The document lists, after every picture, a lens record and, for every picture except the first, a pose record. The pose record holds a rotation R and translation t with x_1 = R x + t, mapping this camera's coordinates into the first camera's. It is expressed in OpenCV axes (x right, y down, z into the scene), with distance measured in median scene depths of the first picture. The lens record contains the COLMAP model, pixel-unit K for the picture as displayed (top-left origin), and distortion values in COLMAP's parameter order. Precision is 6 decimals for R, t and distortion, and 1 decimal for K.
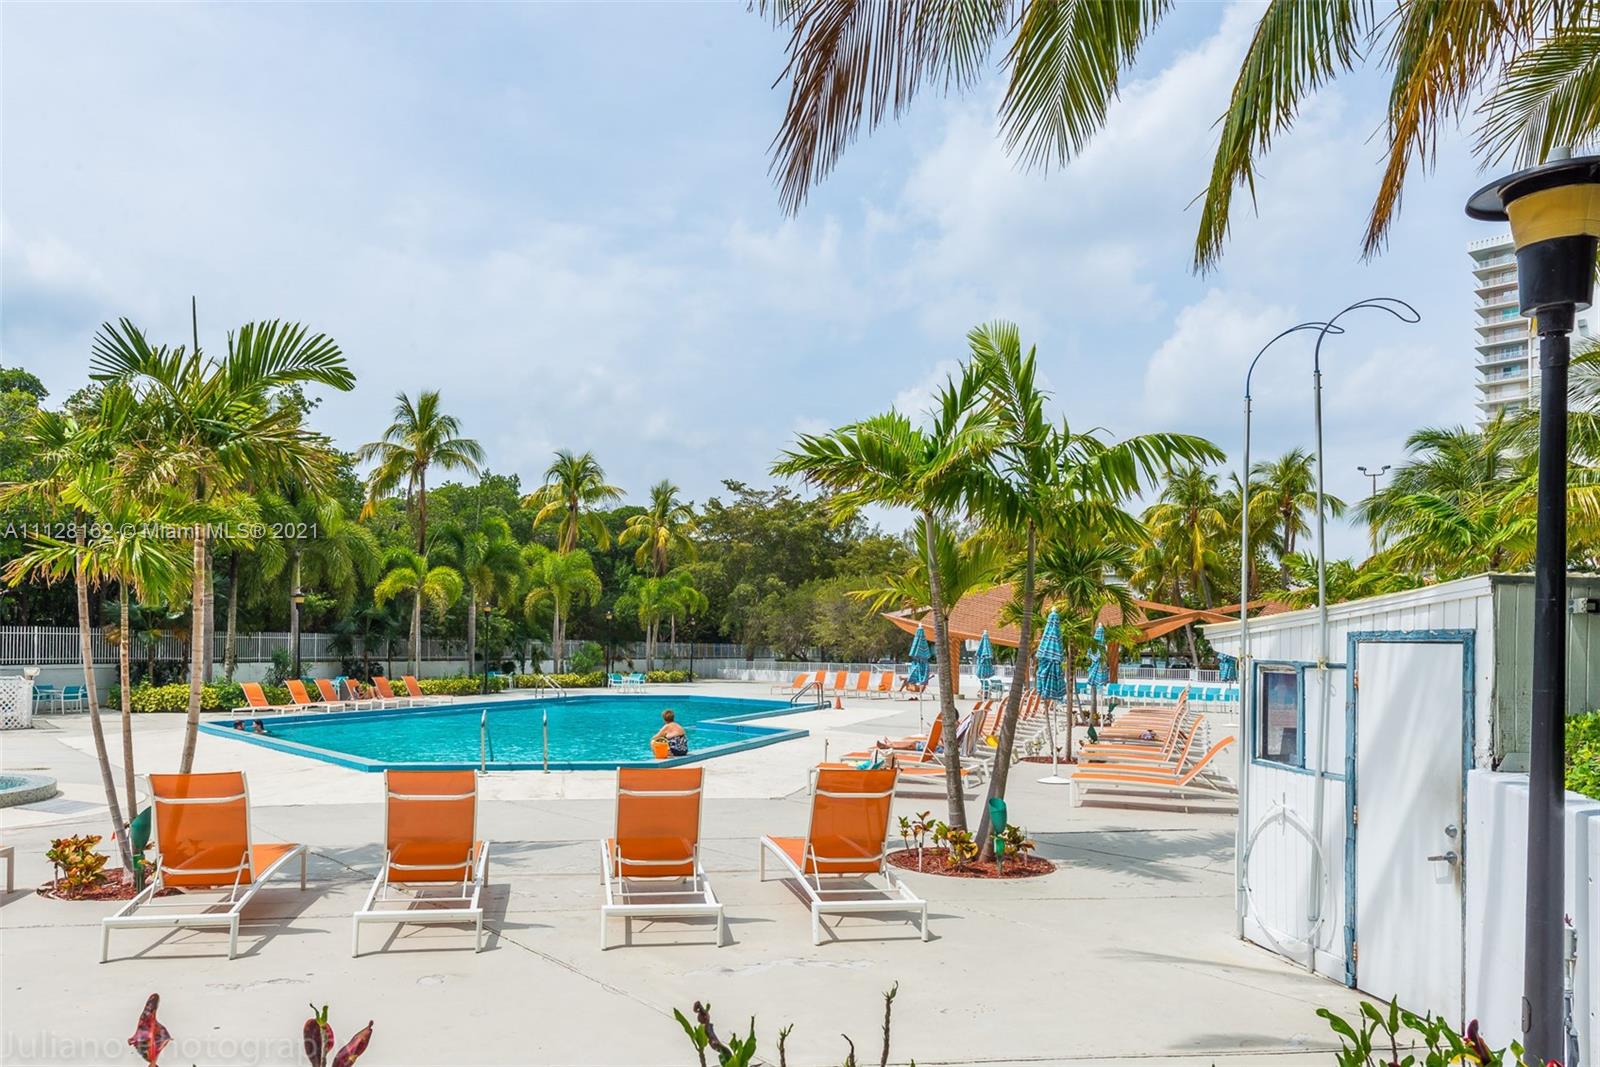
lens RADIAL K [[1129.9, 0, 800.0], [0, 1129.9, 533.5], [0, 0, 1]] dist [-0.003761, -0.000590]
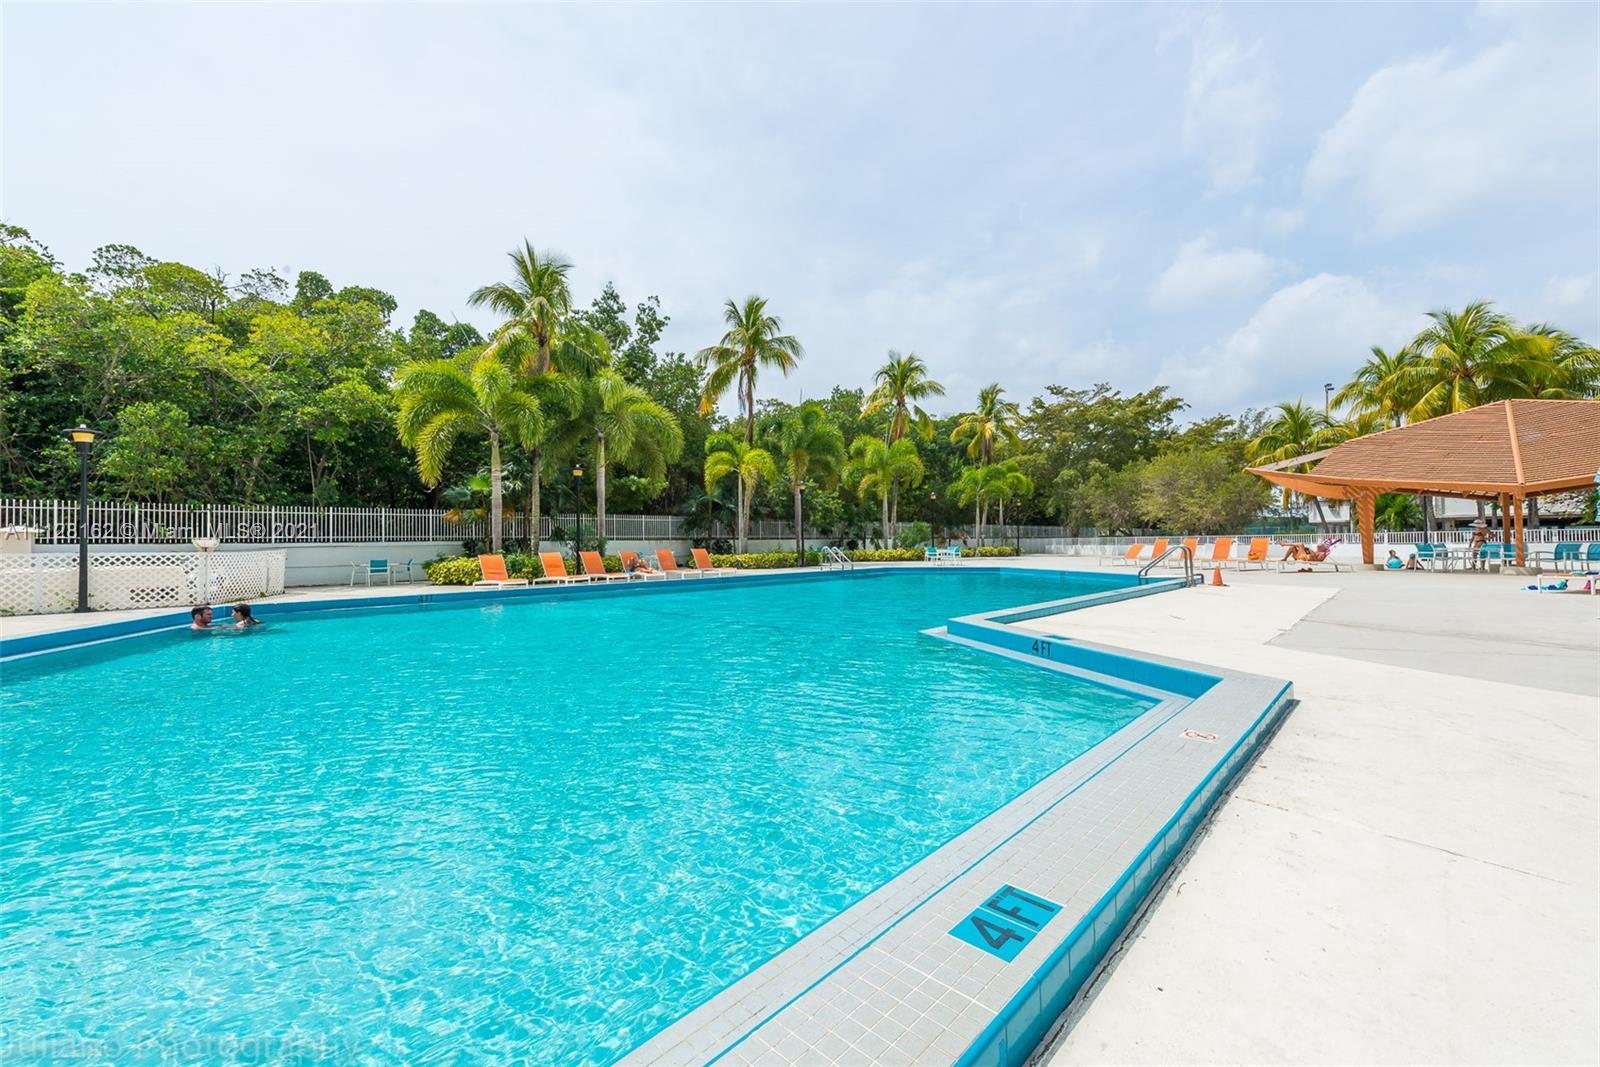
lens RADIAL K [[668.7, 0, 800.0], [0, 668.7, 533.5], [0, 0, 1]] dist [0.017300, -0.000030]
pose [[0.904837, -0.025540, -0.424991, -0.009143], [0.063095, 0.995221, 0.074525, 0.046090], [0.421057, -0.094248, 0.902124, 0.312464]]
